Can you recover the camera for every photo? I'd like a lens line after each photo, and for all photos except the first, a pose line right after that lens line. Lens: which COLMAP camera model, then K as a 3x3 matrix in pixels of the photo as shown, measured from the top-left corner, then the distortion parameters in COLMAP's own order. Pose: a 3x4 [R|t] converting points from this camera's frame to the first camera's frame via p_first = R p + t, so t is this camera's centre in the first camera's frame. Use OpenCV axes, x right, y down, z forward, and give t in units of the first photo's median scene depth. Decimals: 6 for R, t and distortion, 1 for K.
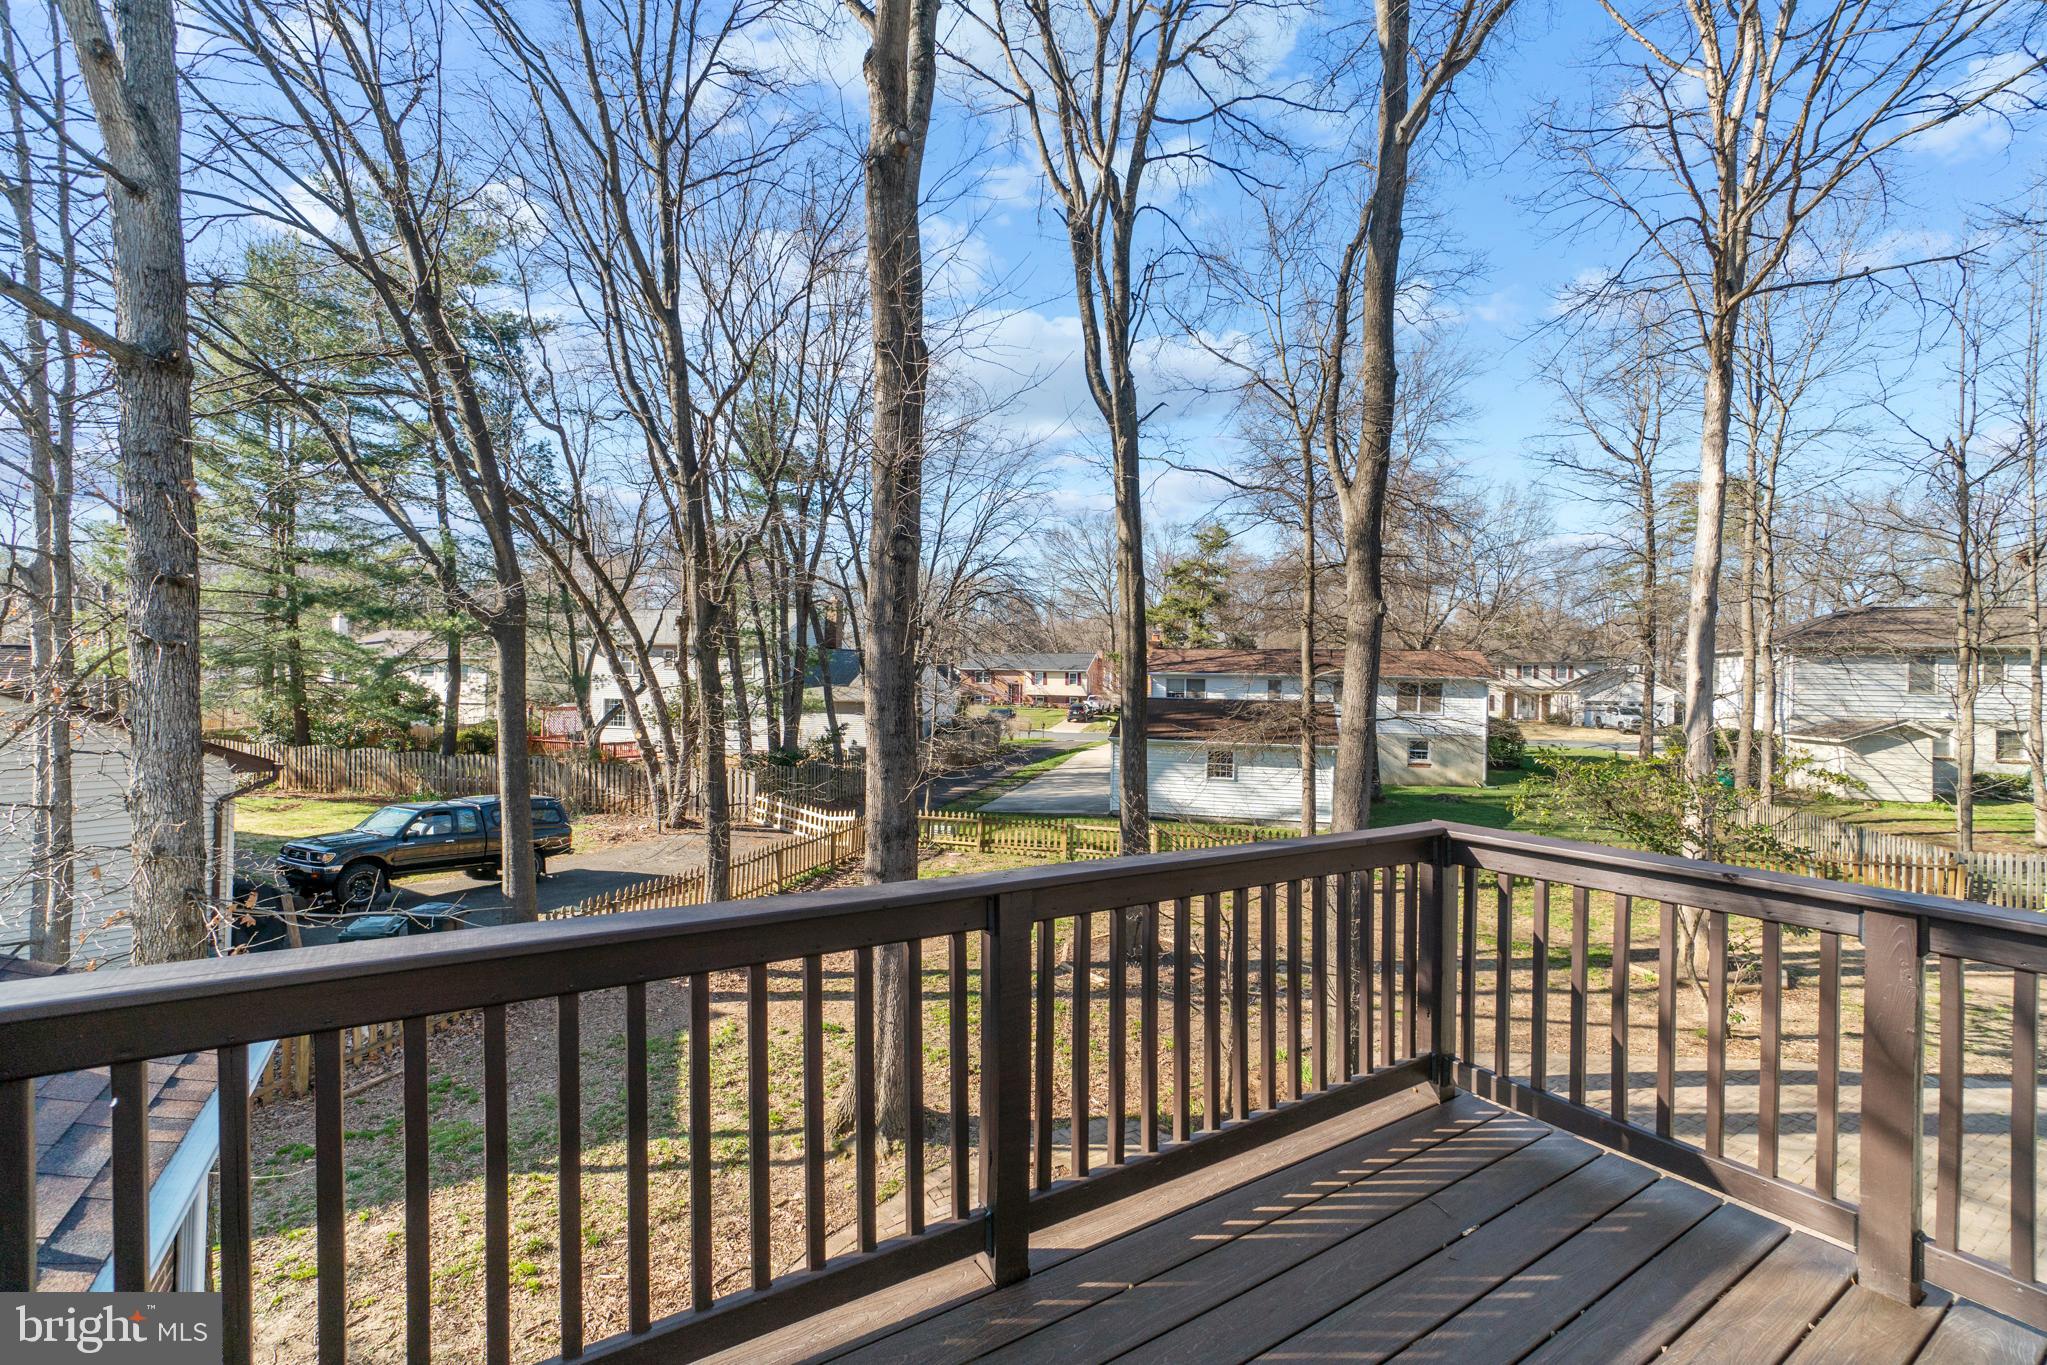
lens RADIAL K [[872.2, 0, 1023.5], [0, 872.2, 682.5], [0, 0, 1]] dist [-0.007515, 0.000511]
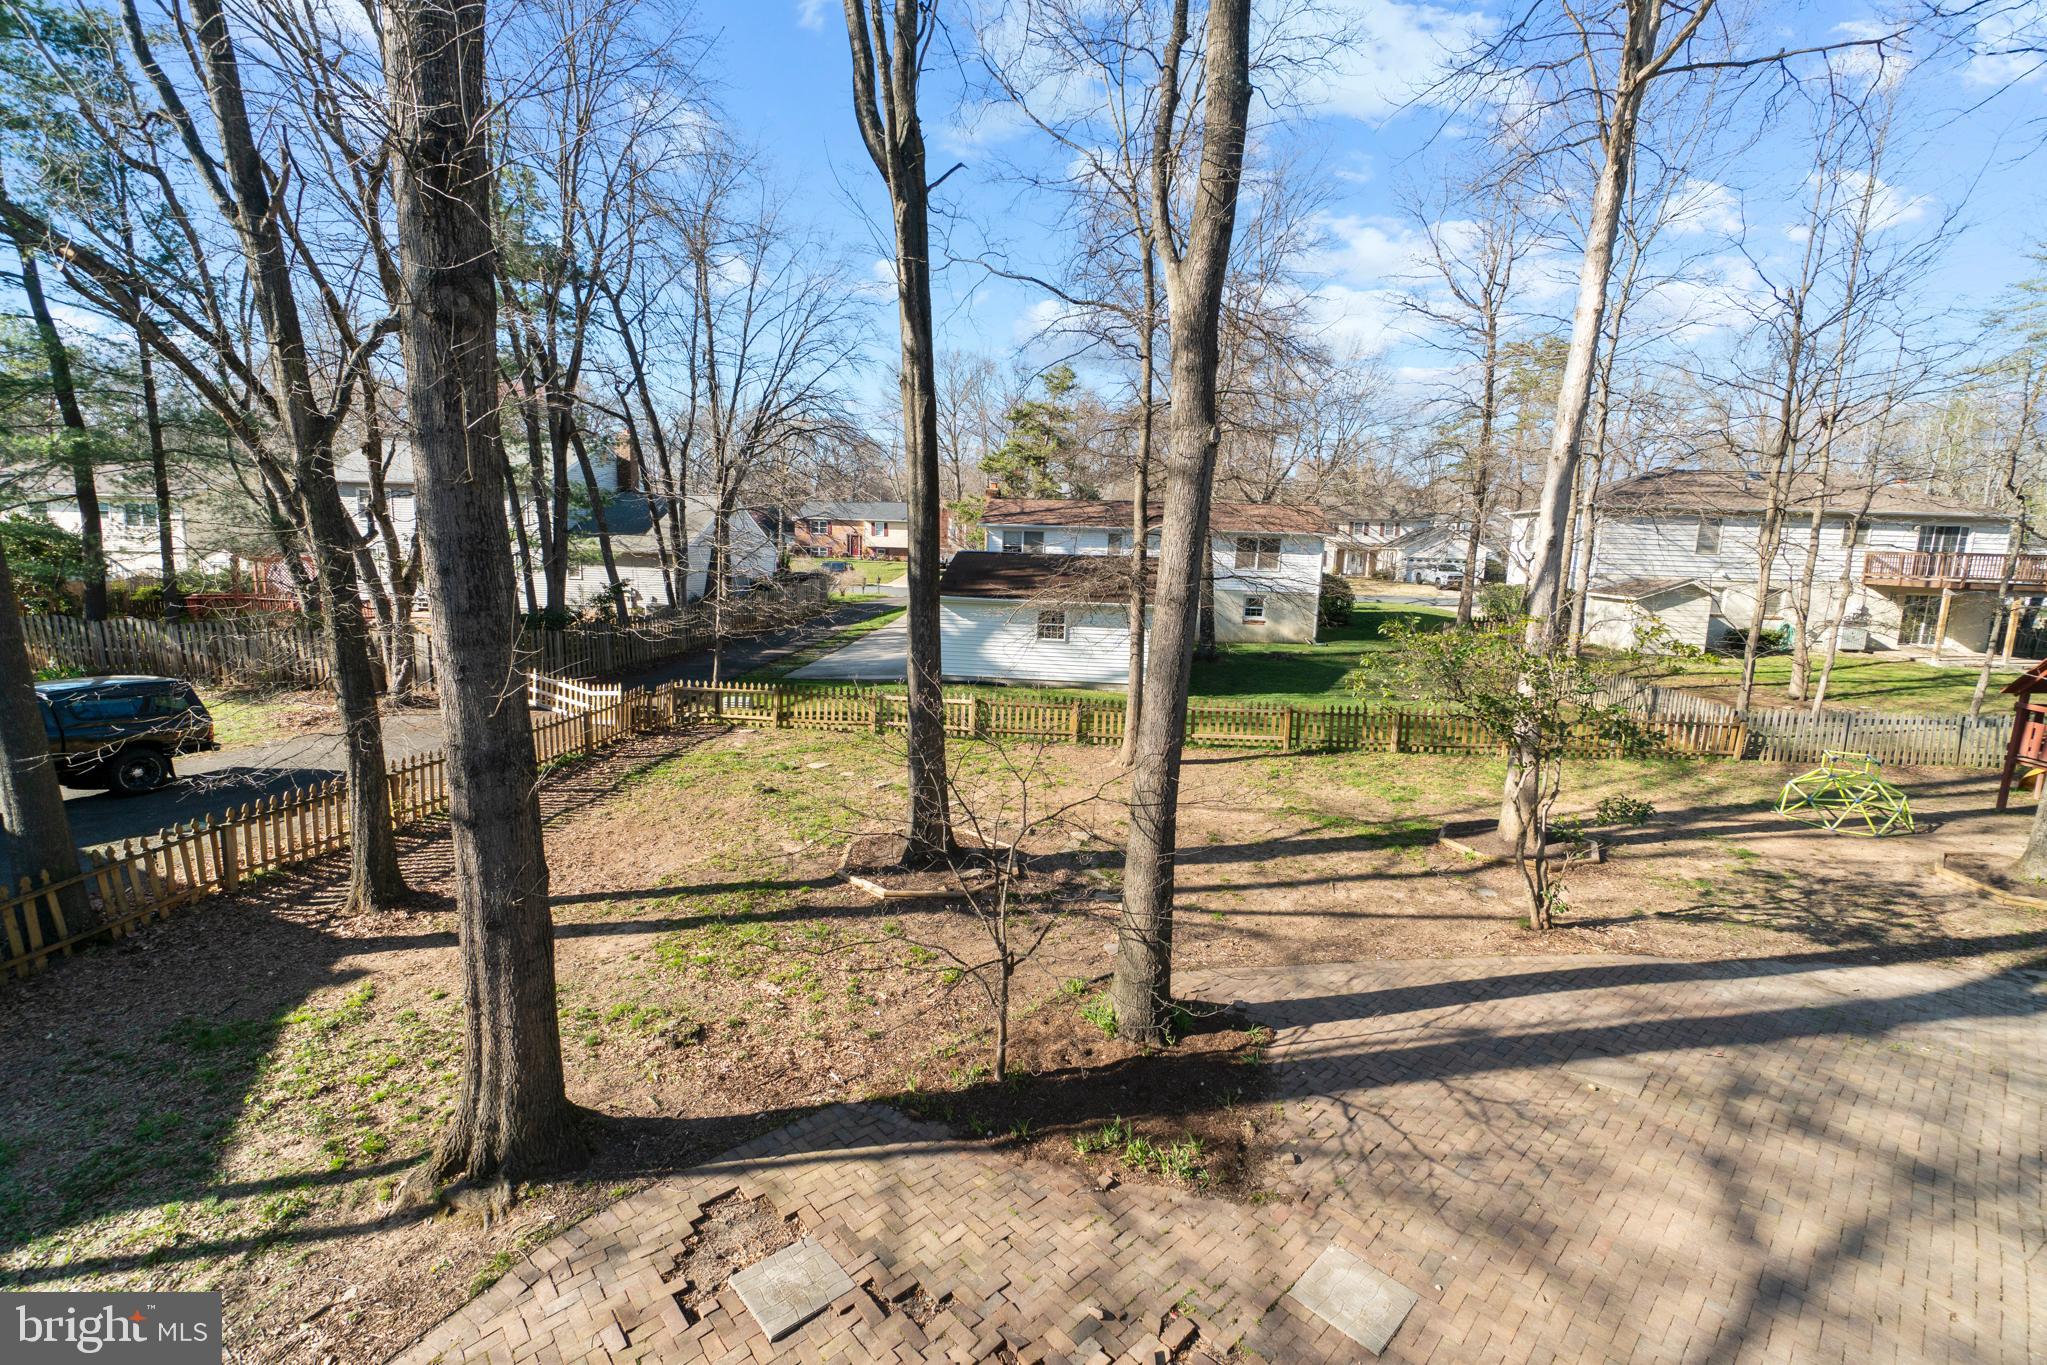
lens RADIAL K [[860.2, 0, 1023.5], [0, 860.2, 682.5], [0, 0, 1]] dist [-0.003240, -0.000017]
pose [[0.986748, -0.016577, 0.161409, 0.047266], [-0.011054, 0.985588, 0.168801, 0.000095], [-0.161881, -0.168349, 0.972344, 0.101569]]
